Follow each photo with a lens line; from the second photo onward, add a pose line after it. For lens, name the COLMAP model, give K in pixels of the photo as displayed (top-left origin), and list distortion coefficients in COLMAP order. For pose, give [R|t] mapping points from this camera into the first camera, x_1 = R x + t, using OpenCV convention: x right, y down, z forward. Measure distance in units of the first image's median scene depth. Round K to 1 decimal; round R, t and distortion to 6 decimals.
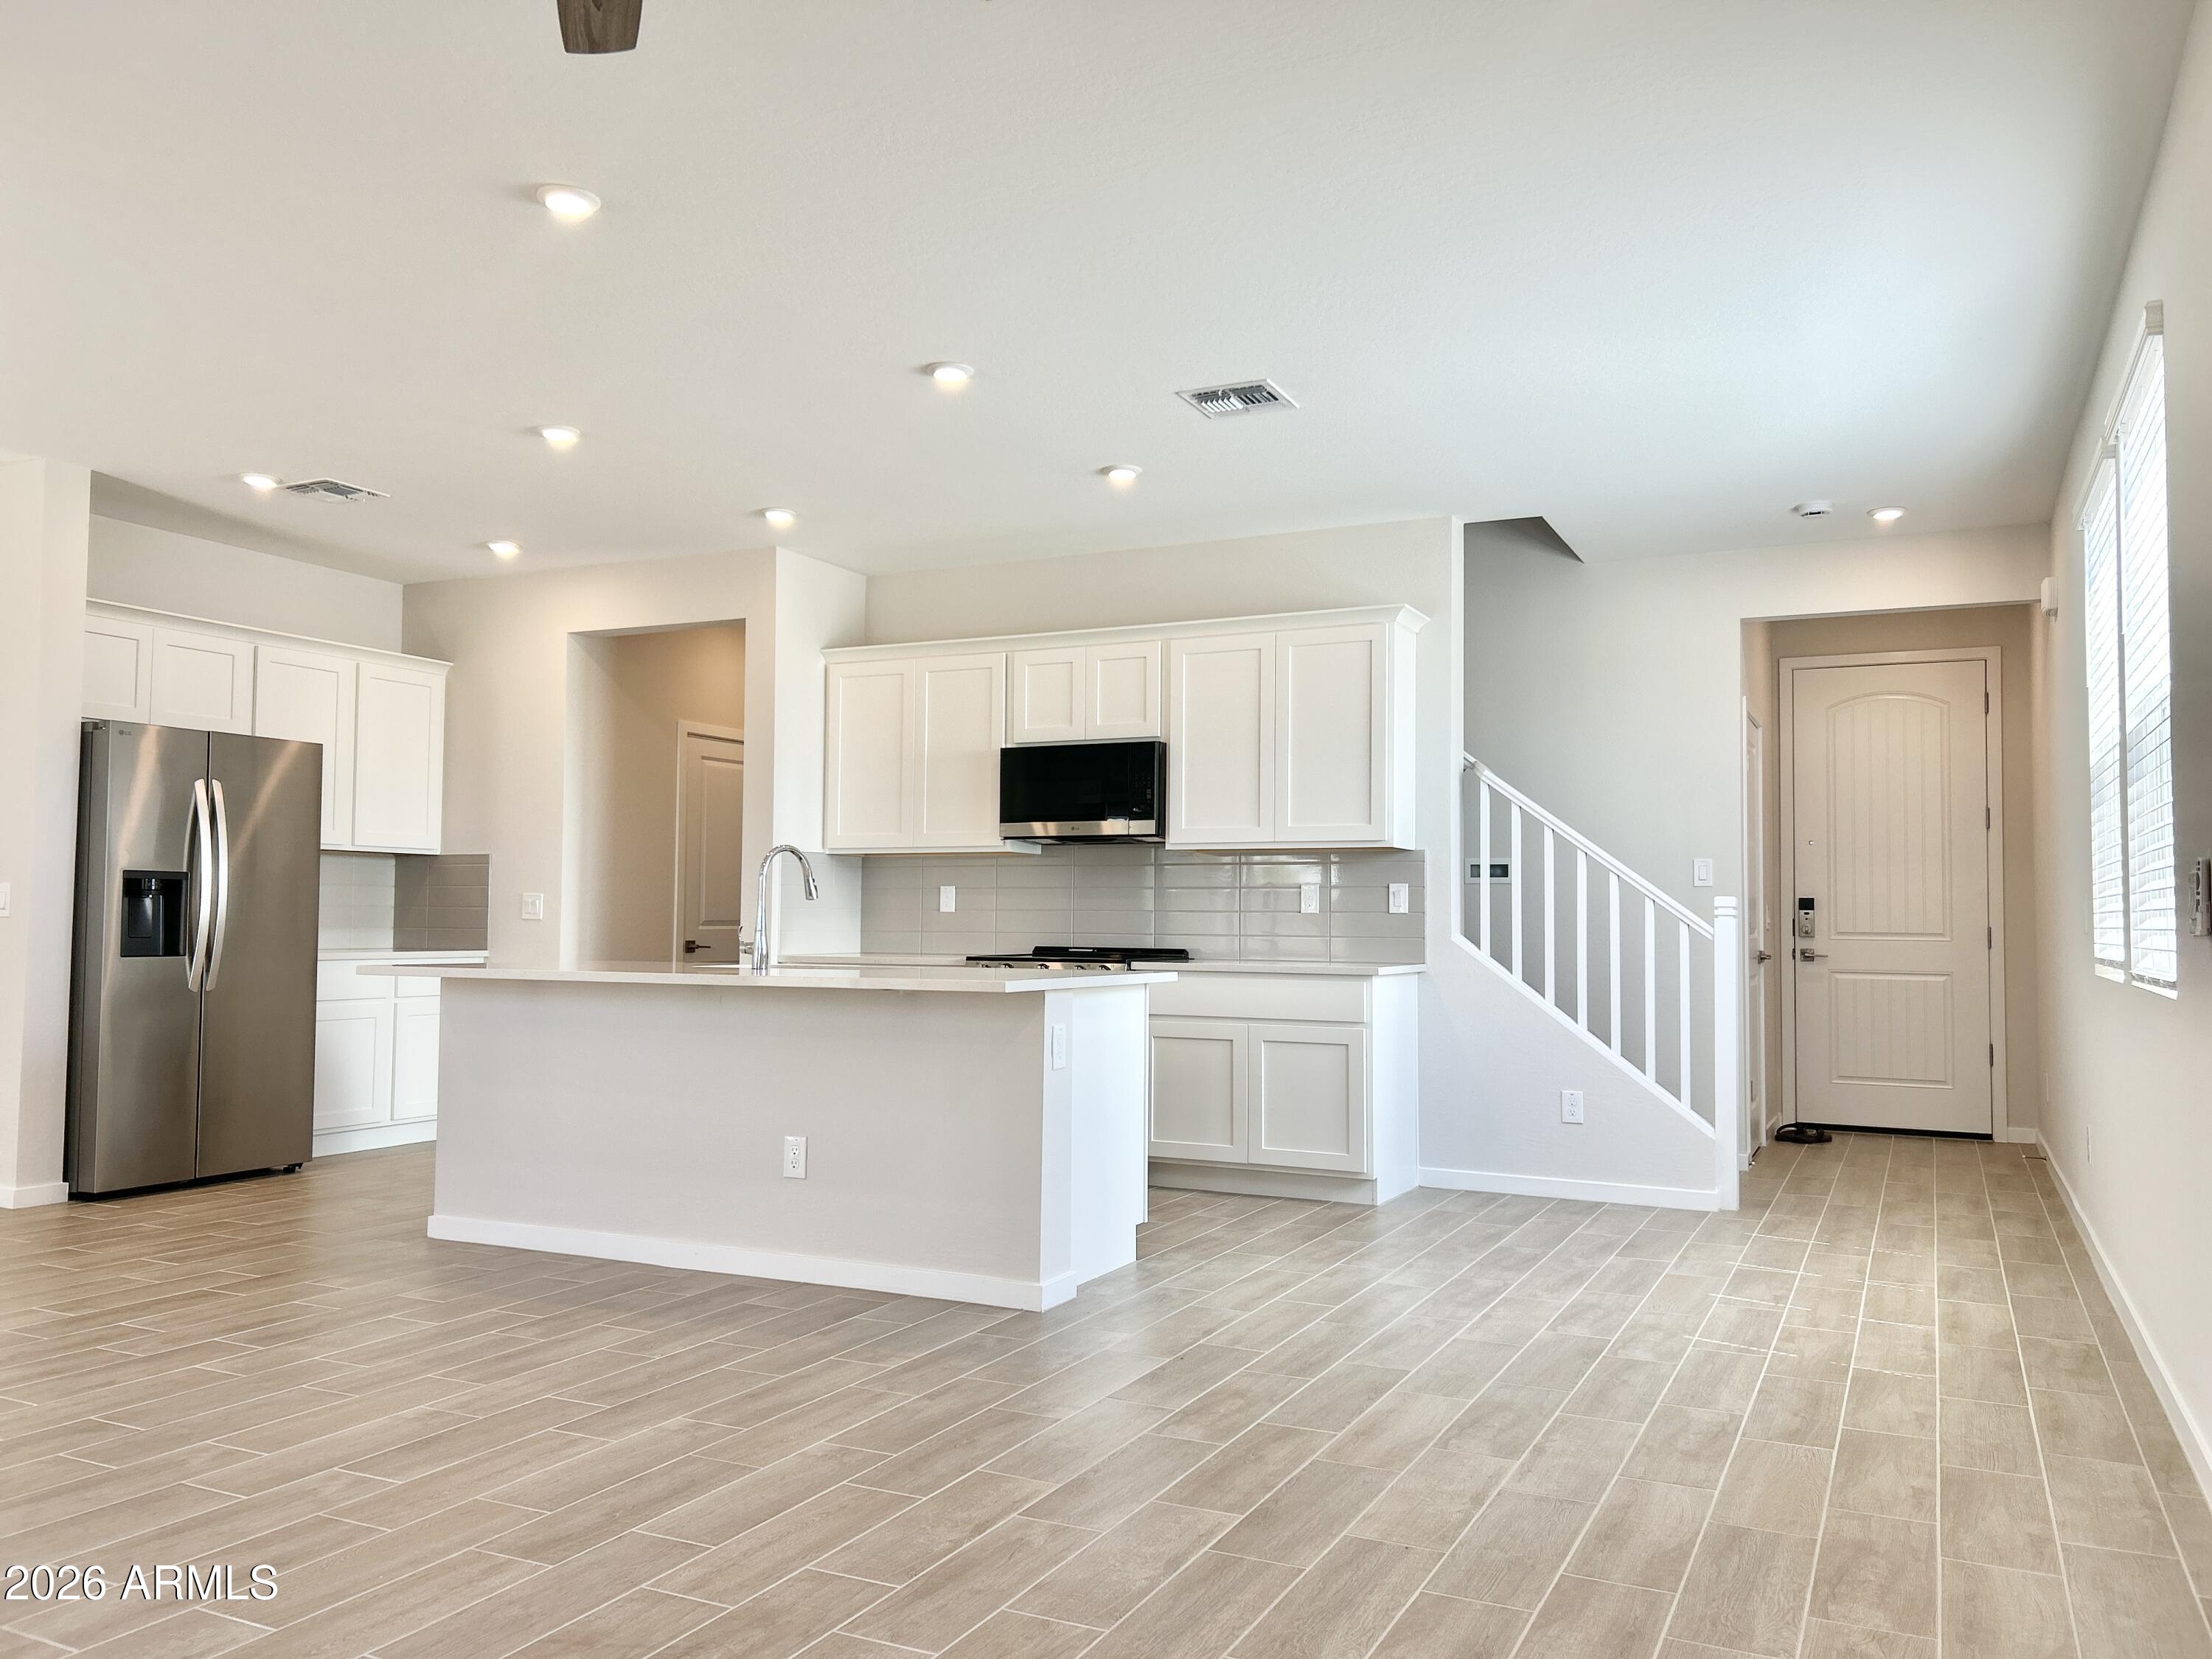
lens RADIAL K [[1668.9, 0, 1105.7], [0, 1668.9, 832.7], [0, 0, 1]] dist [0.050123, -0.013998]
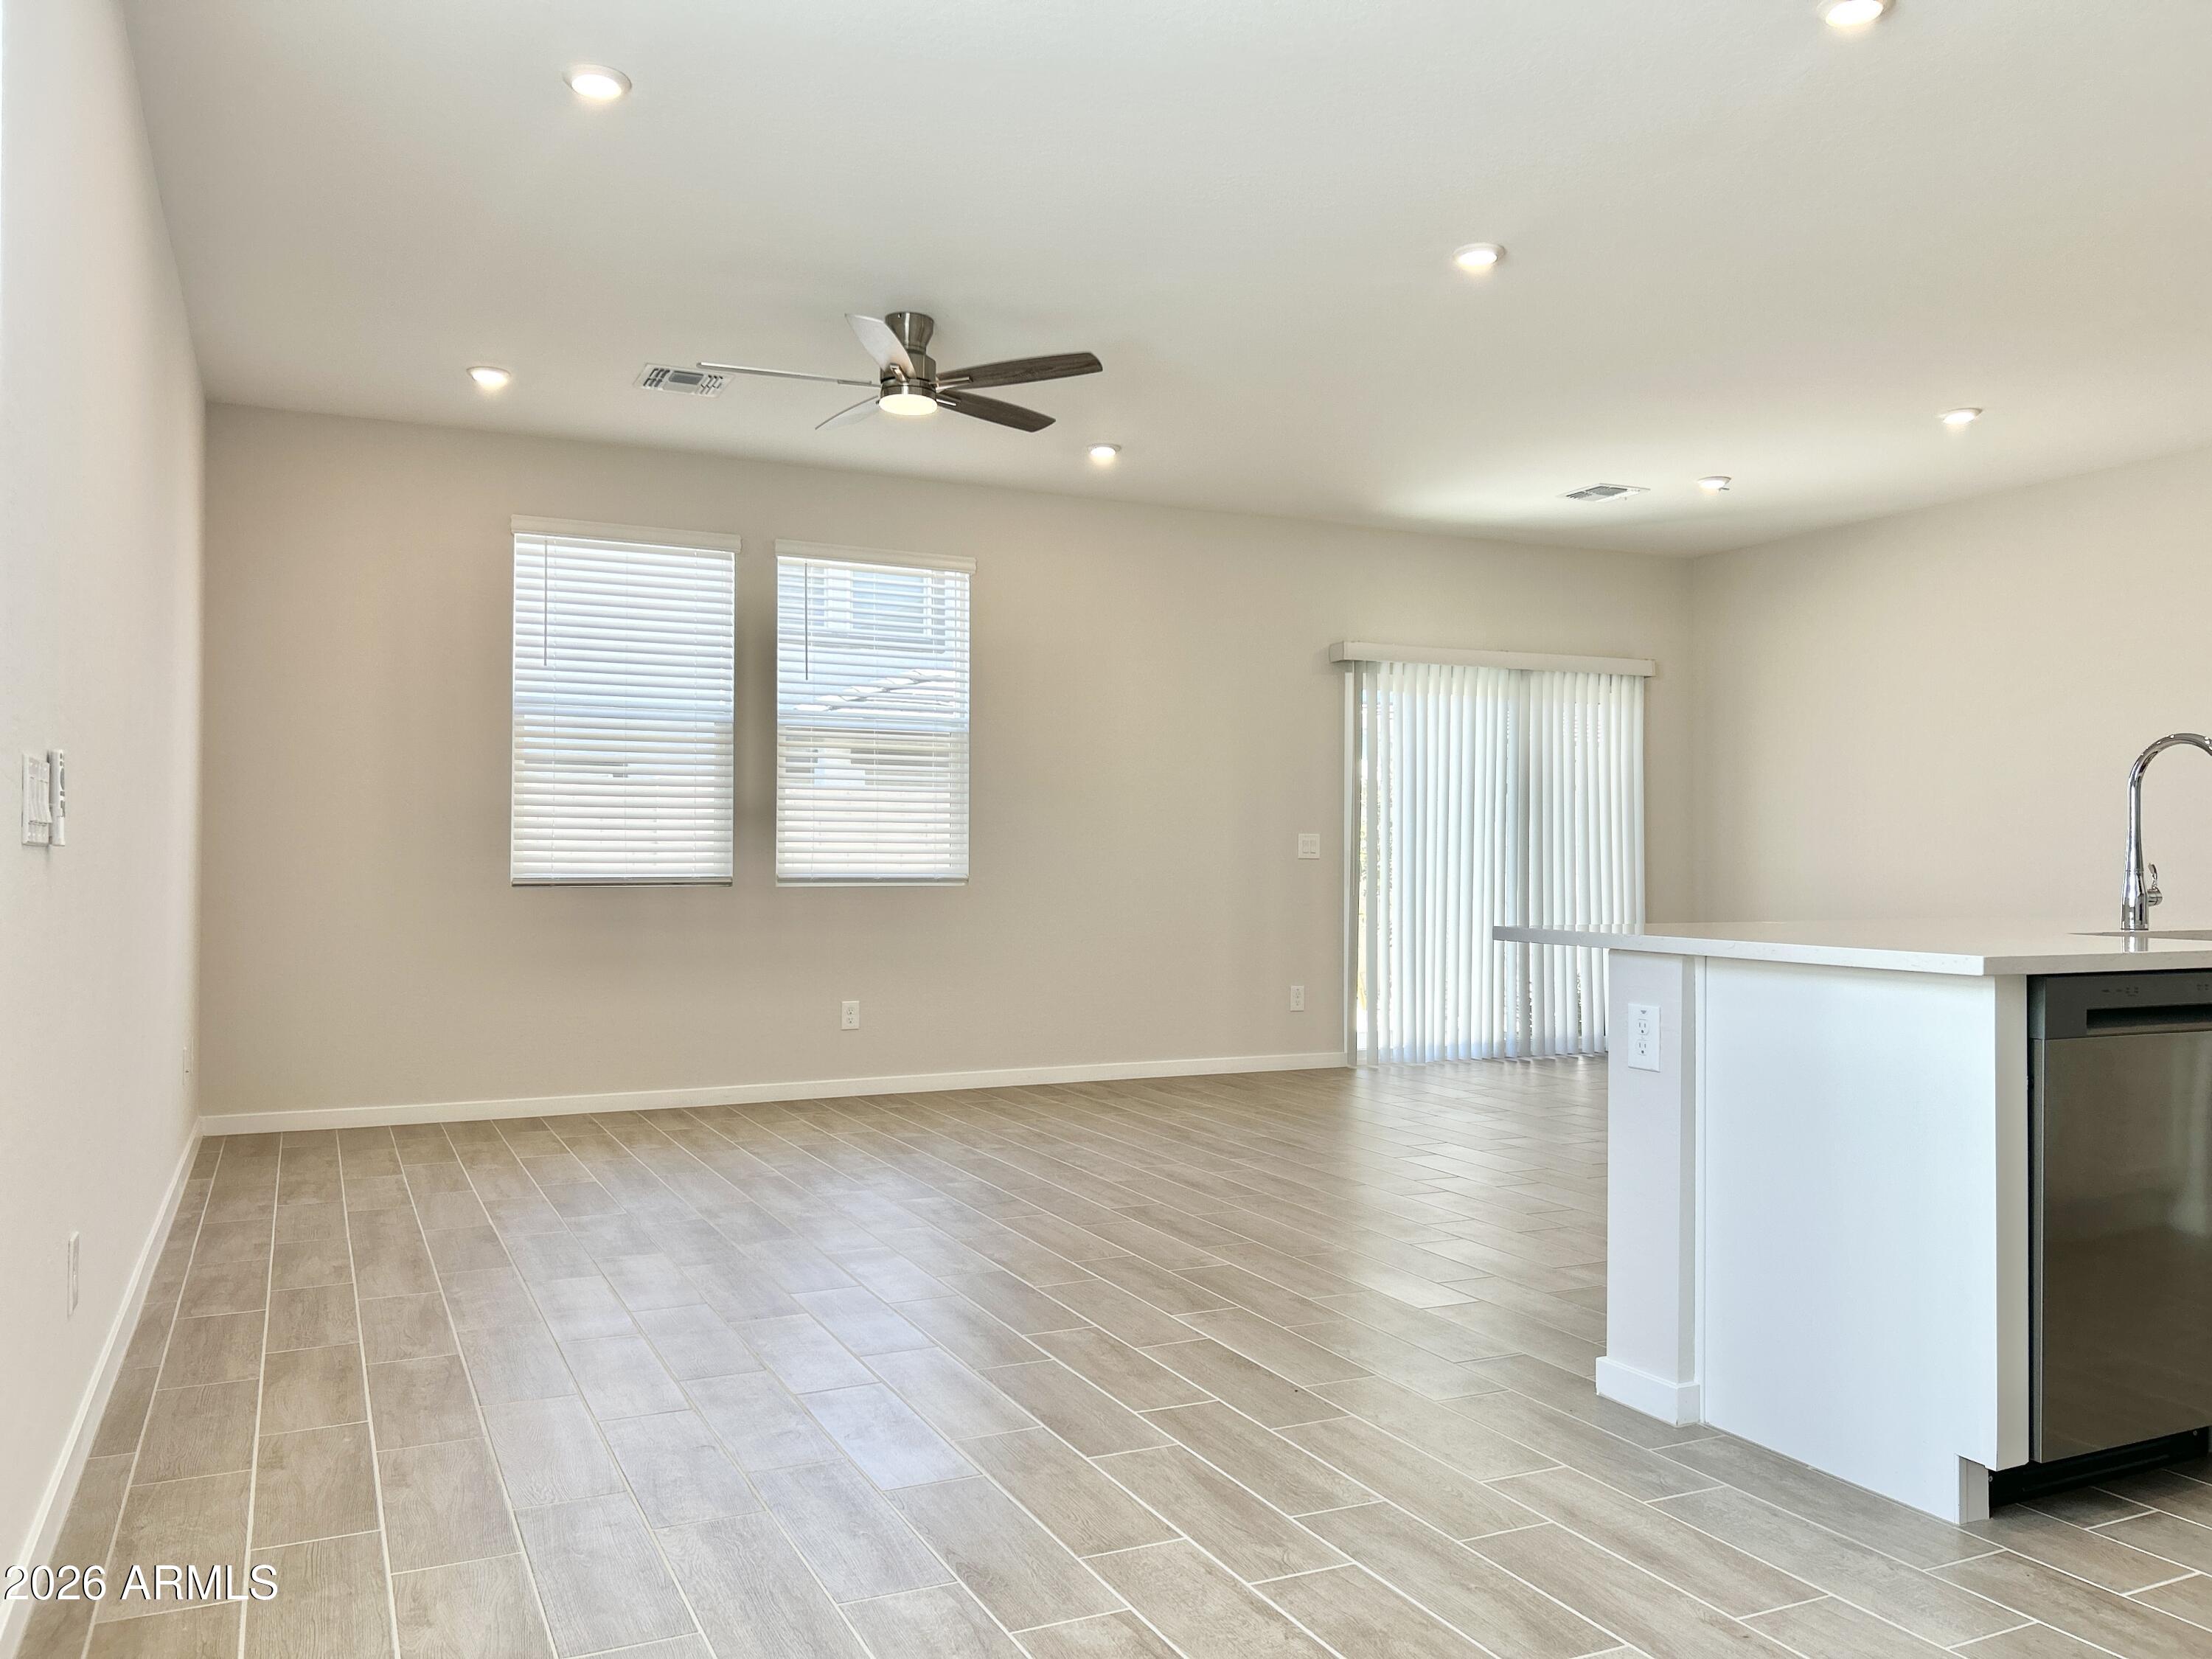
lens RADIAL K [[1668.9, 0, 1106.8], [0, 1668.9, 834.4], [0, 0, 1]] dist [0.050123, -0.013998]
pose [[-0.618666, -0.025040, -0.785255, 0.933443], [0.028789, 0.998098, -0.054508, 0.111349], [0.785127, -0.056329, -0.616768, 1.815803]]
